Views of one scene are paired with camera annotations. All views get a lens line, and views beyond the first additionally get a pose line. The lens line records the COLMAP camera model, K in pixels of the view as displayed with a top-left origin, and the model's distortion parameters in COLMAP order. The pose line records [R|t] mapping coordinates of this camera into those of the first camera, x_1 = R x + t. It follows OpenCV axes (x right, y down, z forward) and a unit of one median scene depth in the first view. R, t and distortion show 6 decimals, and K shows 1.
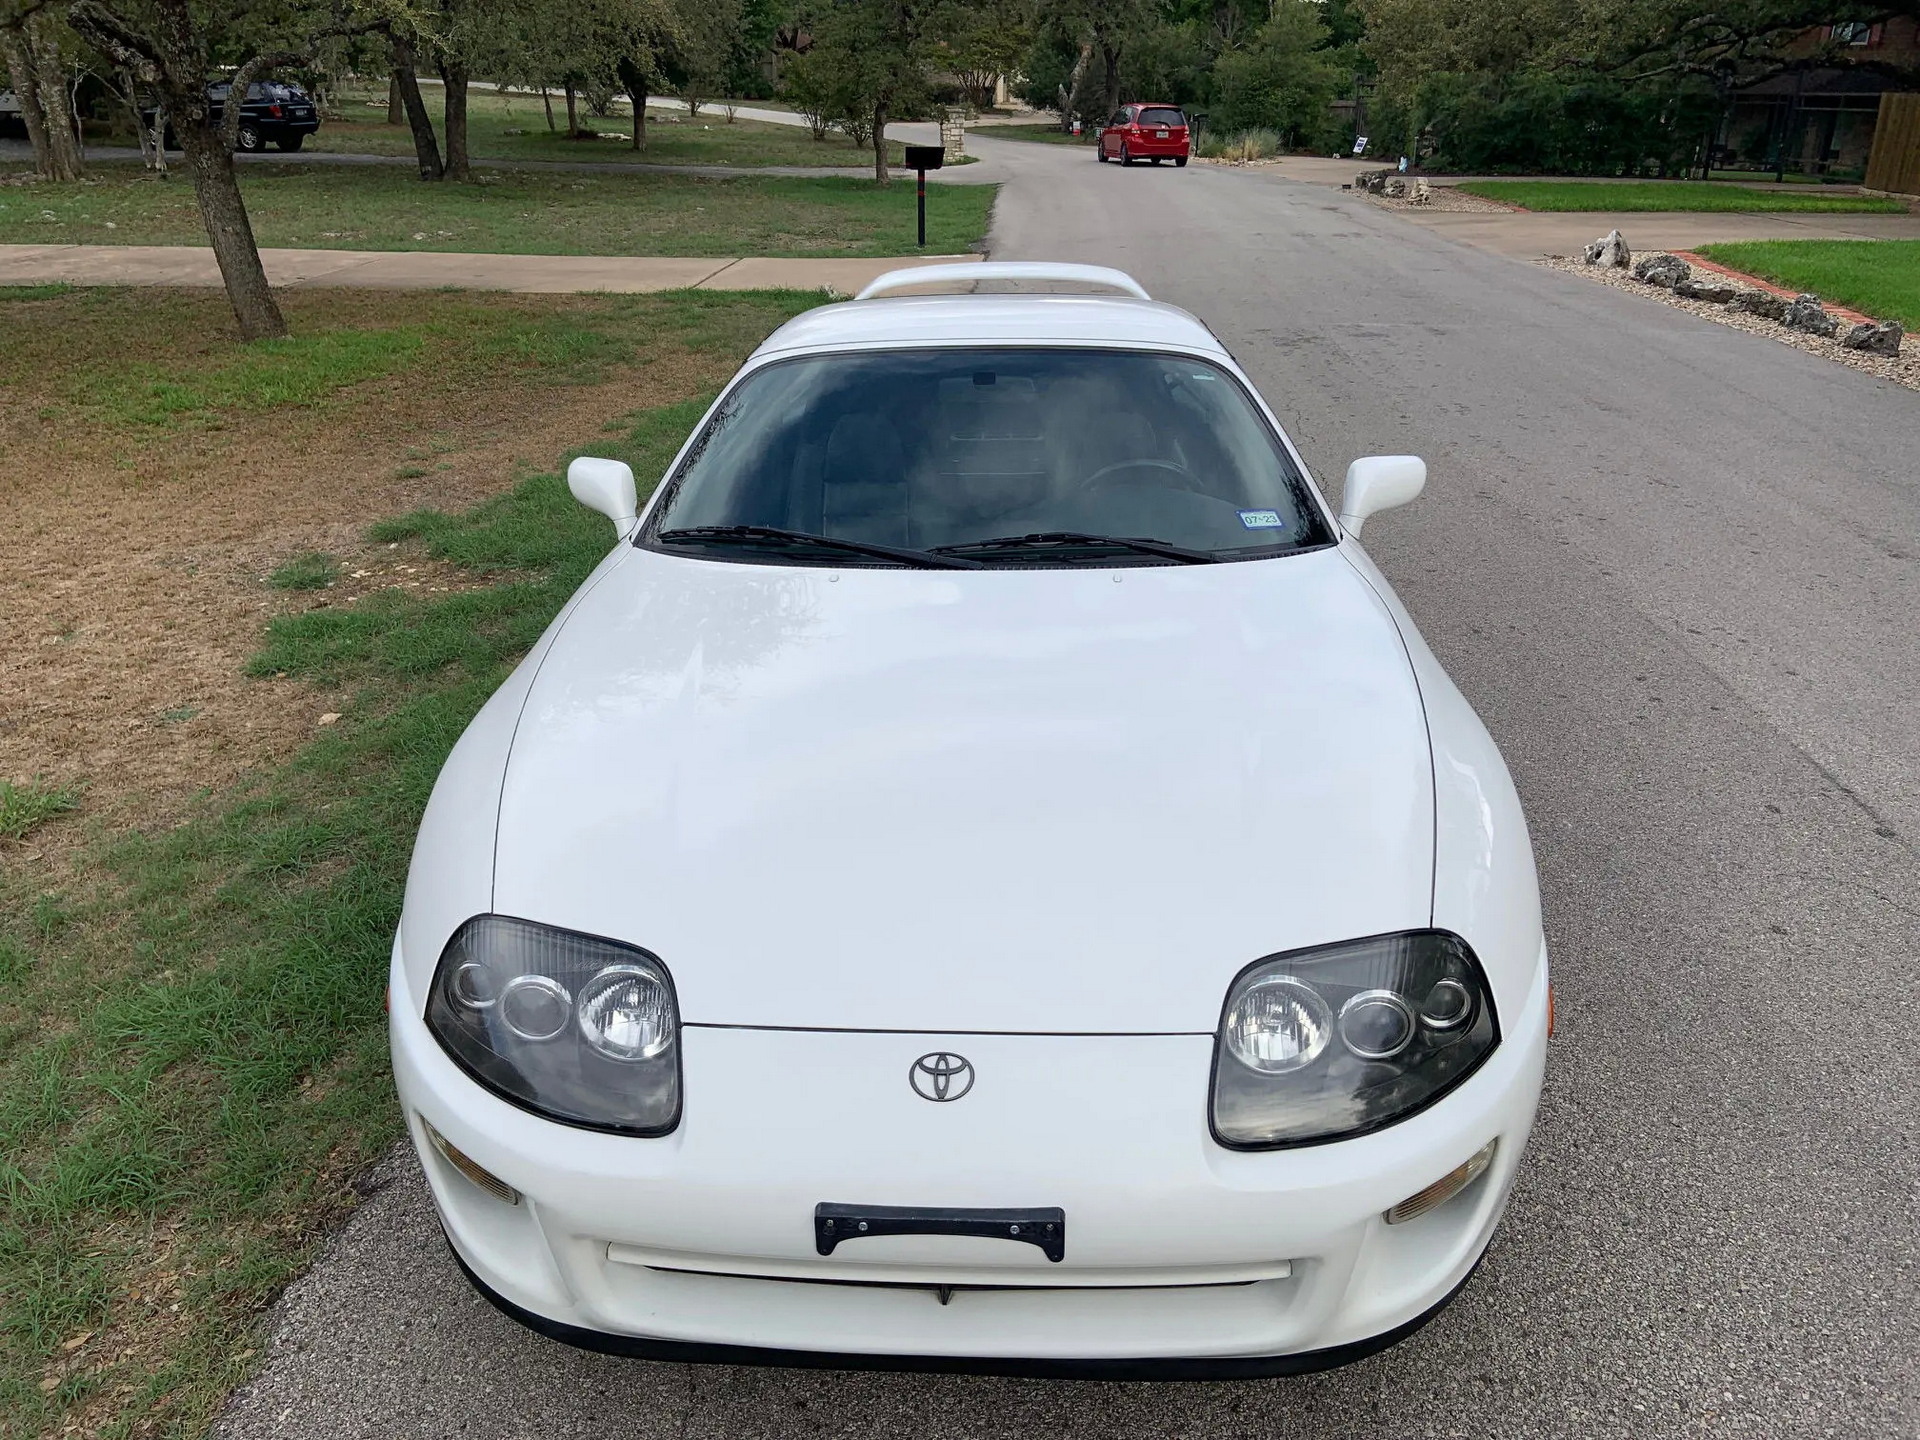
lens RADIAL K [[1449.2, 0, 945.3], [0, 1449.2, 710.1], [0, 0, 1]] dist [0.127281, -0.164751]
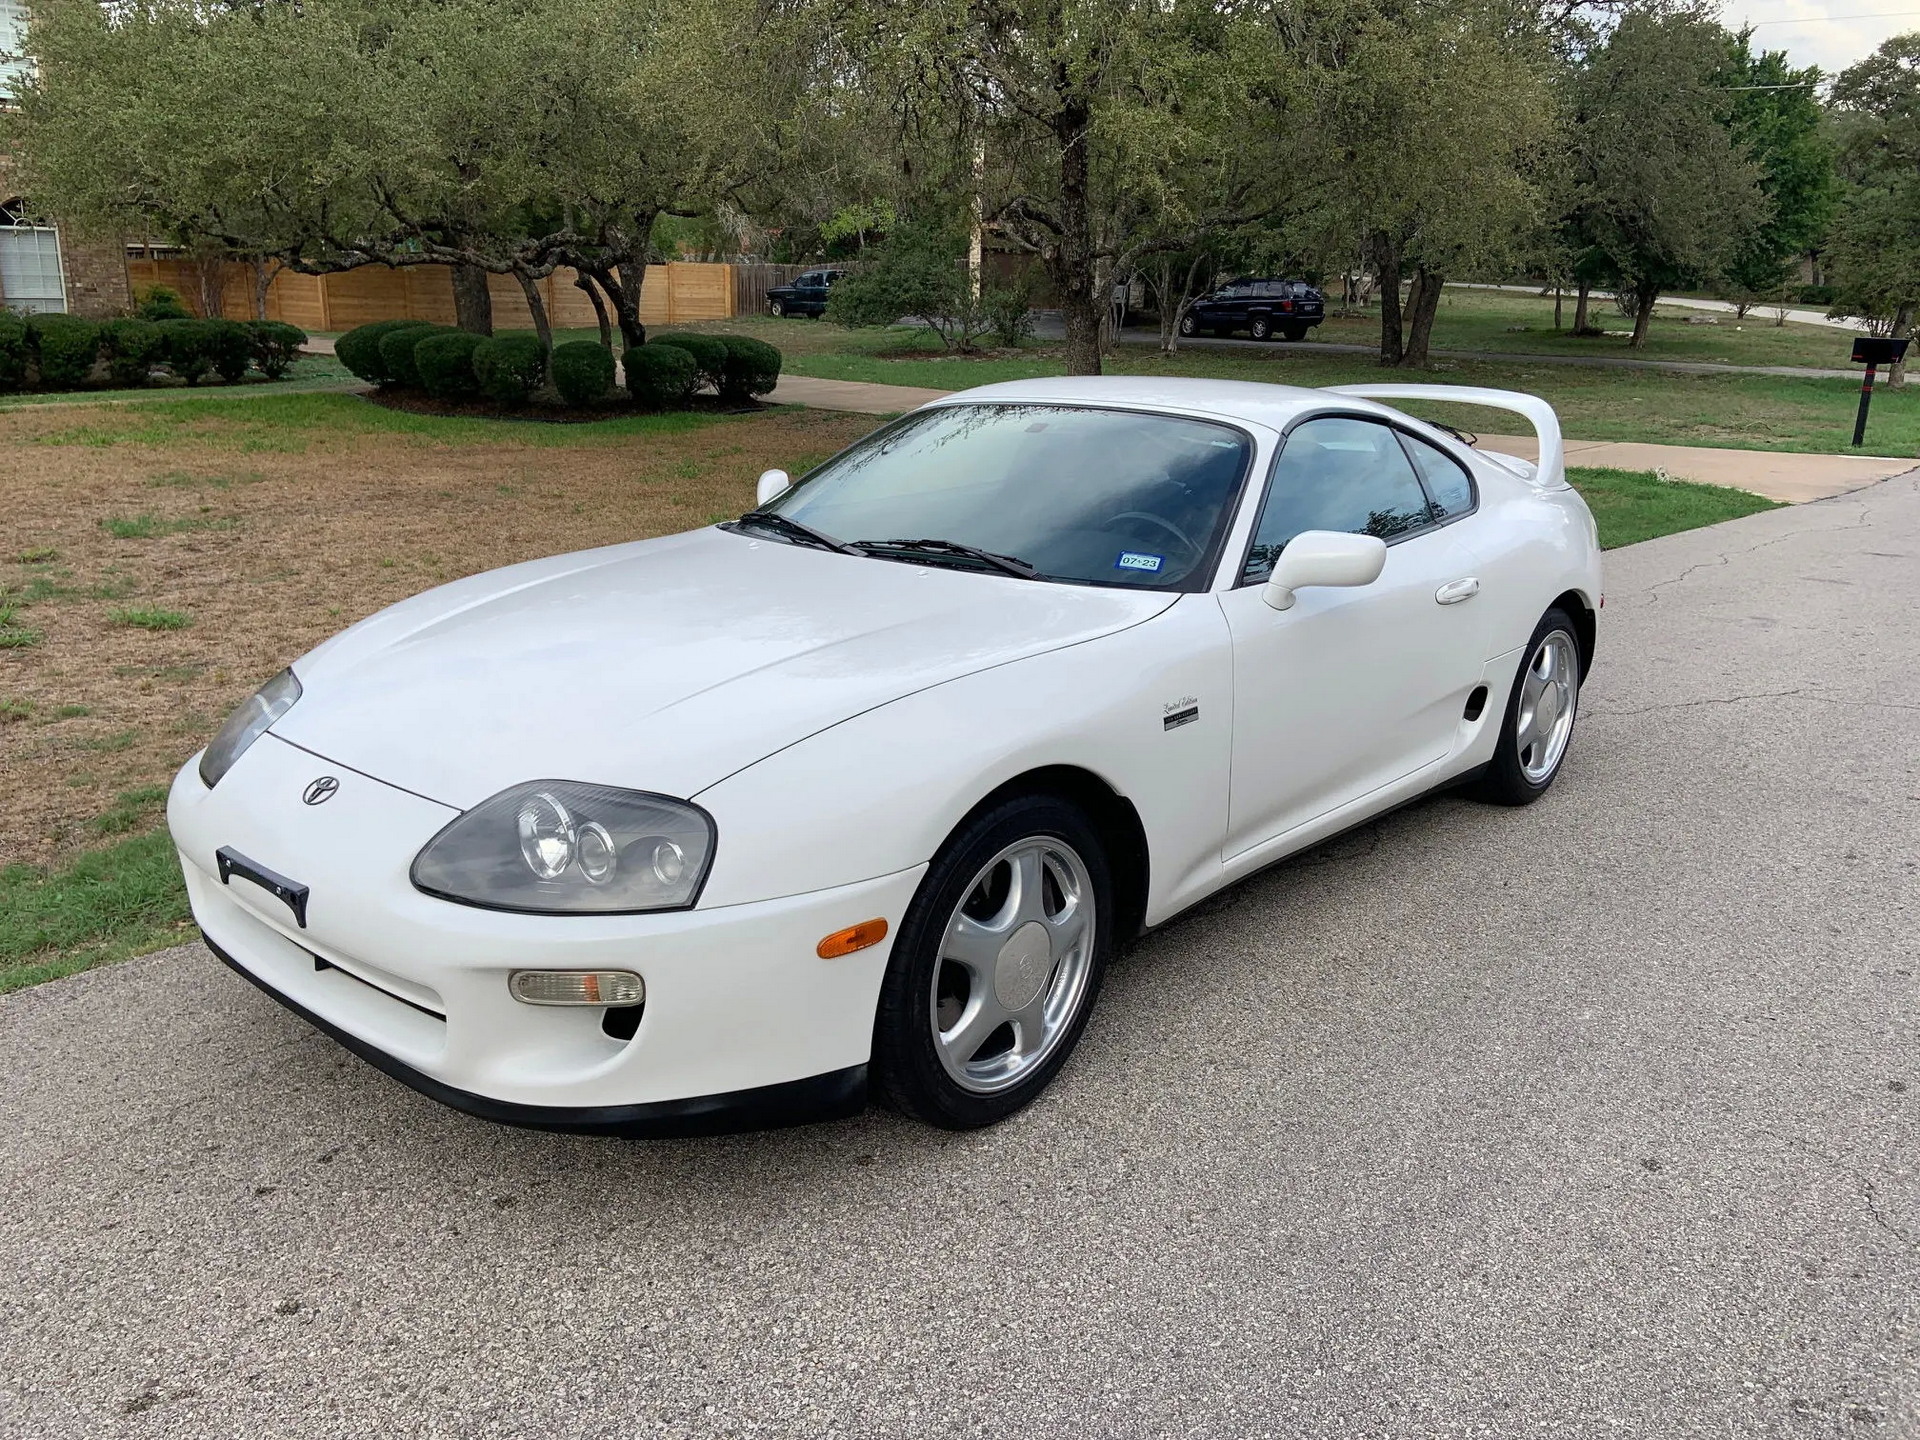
lens RADIAL K [[1449.2, 0, 945.3], [0, 1449.2, 710.1], [0, 0, 1]] dist [0.127281, -0.164751]
pose [[0.780135, 0.185657, -0.597428, 0.419642], [-0.259032, 0.965108, -0.038331, 0.025558], [0.569466, 0.184656, 0.801006, 0.067187]]
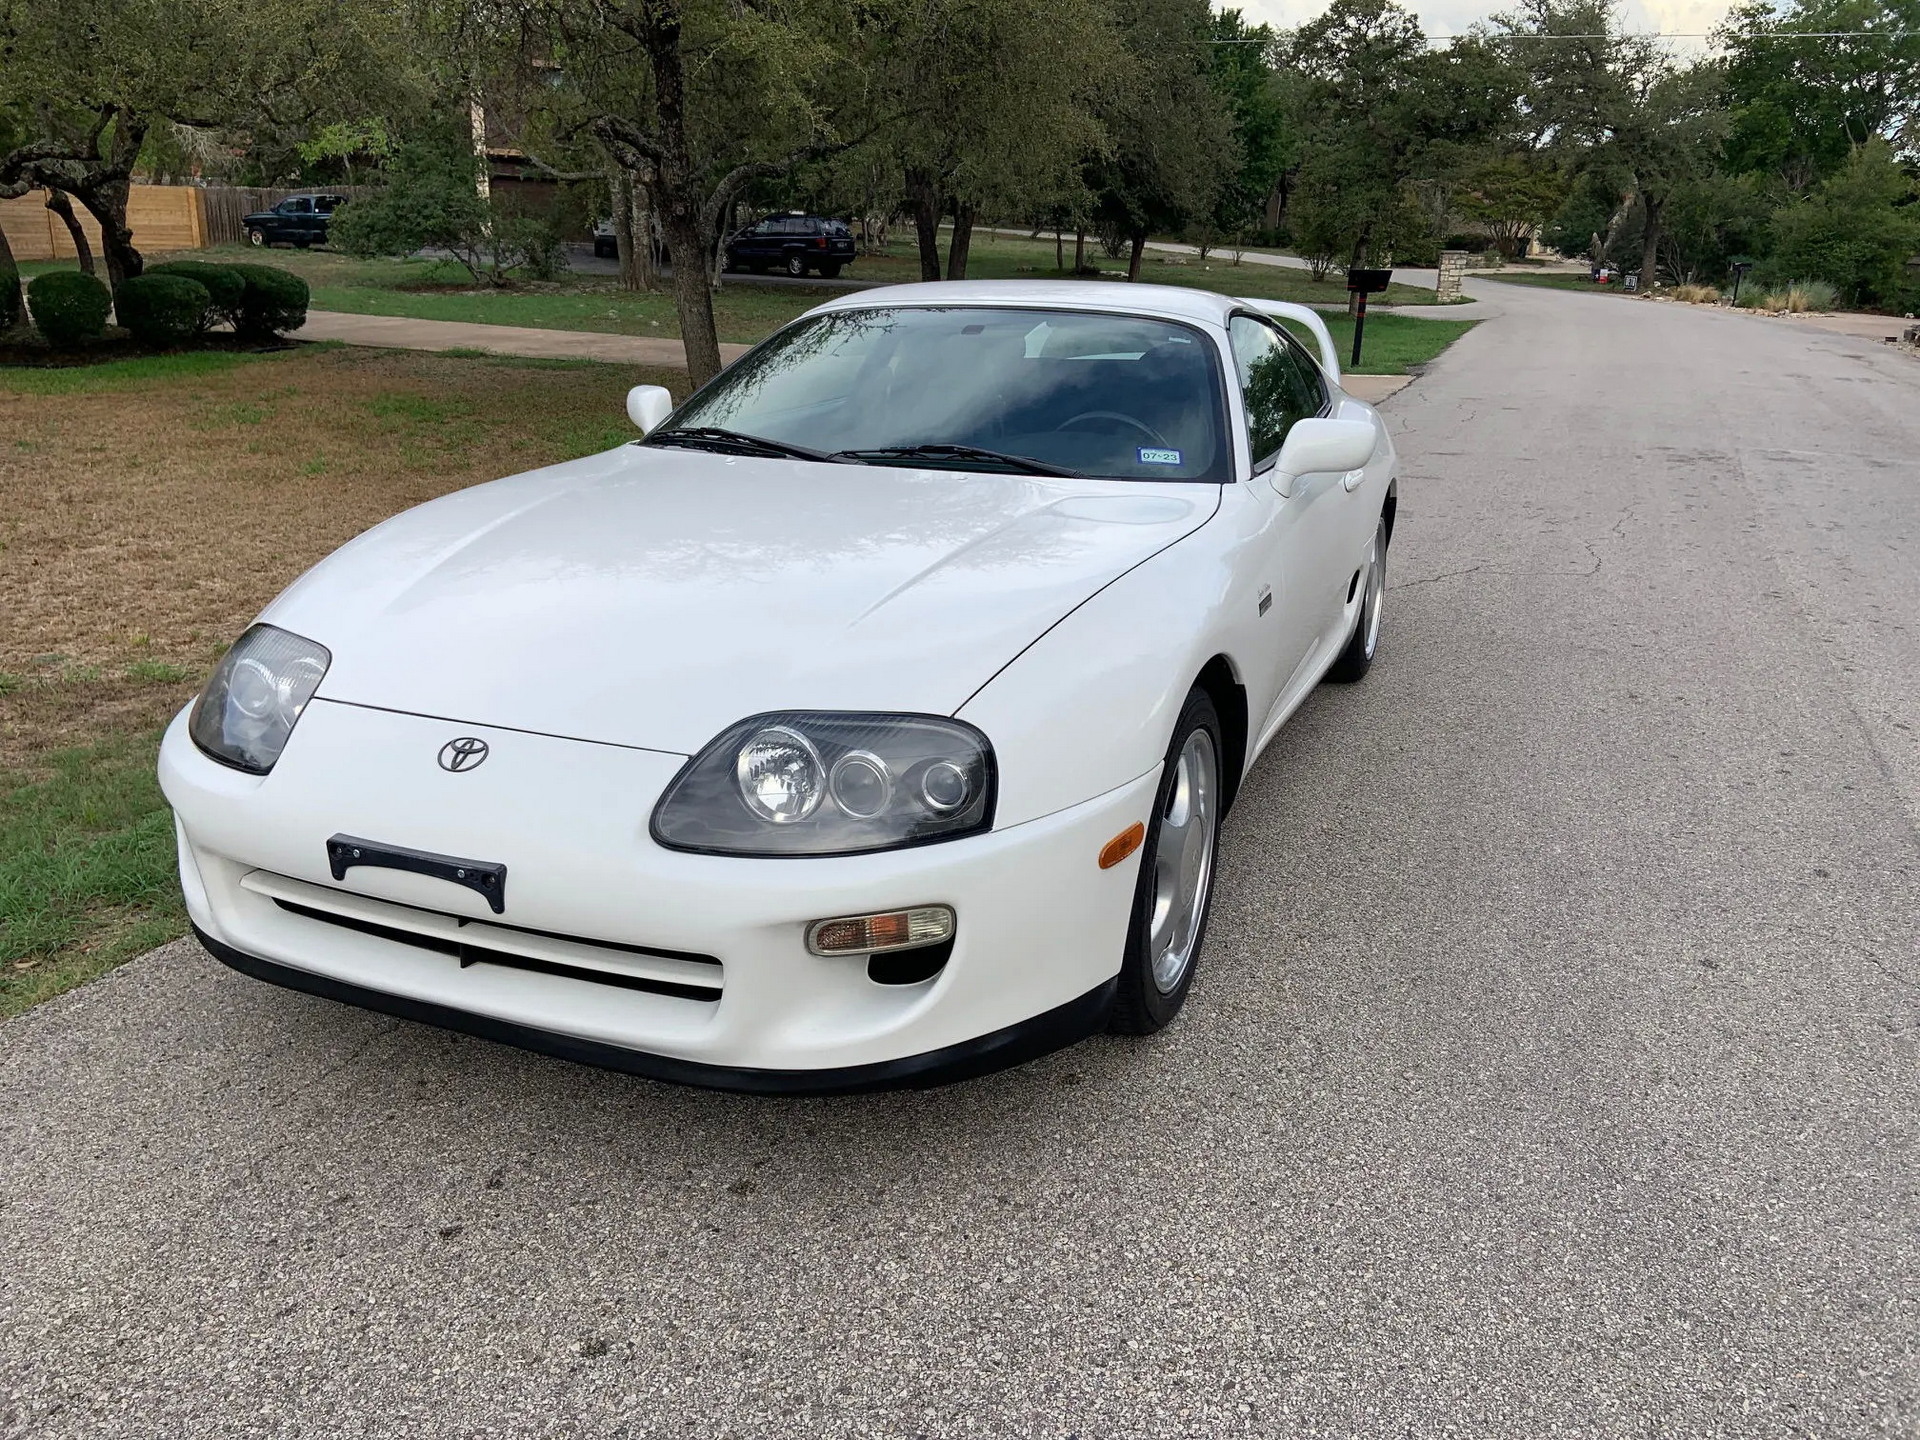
lens RADIAL K [[1451.3, 0, 940.3], [0, 1451.3, 704.7], [0, 0, 1]] dist [0.130469, -0.172630]
pose [[0.939469, 0.123201, -0.319717, 0.237771], [-0.153319, 0.985644, -0.070706, 0.077652], [0.306416, 0.115445, 0.944871, 0.002096]]
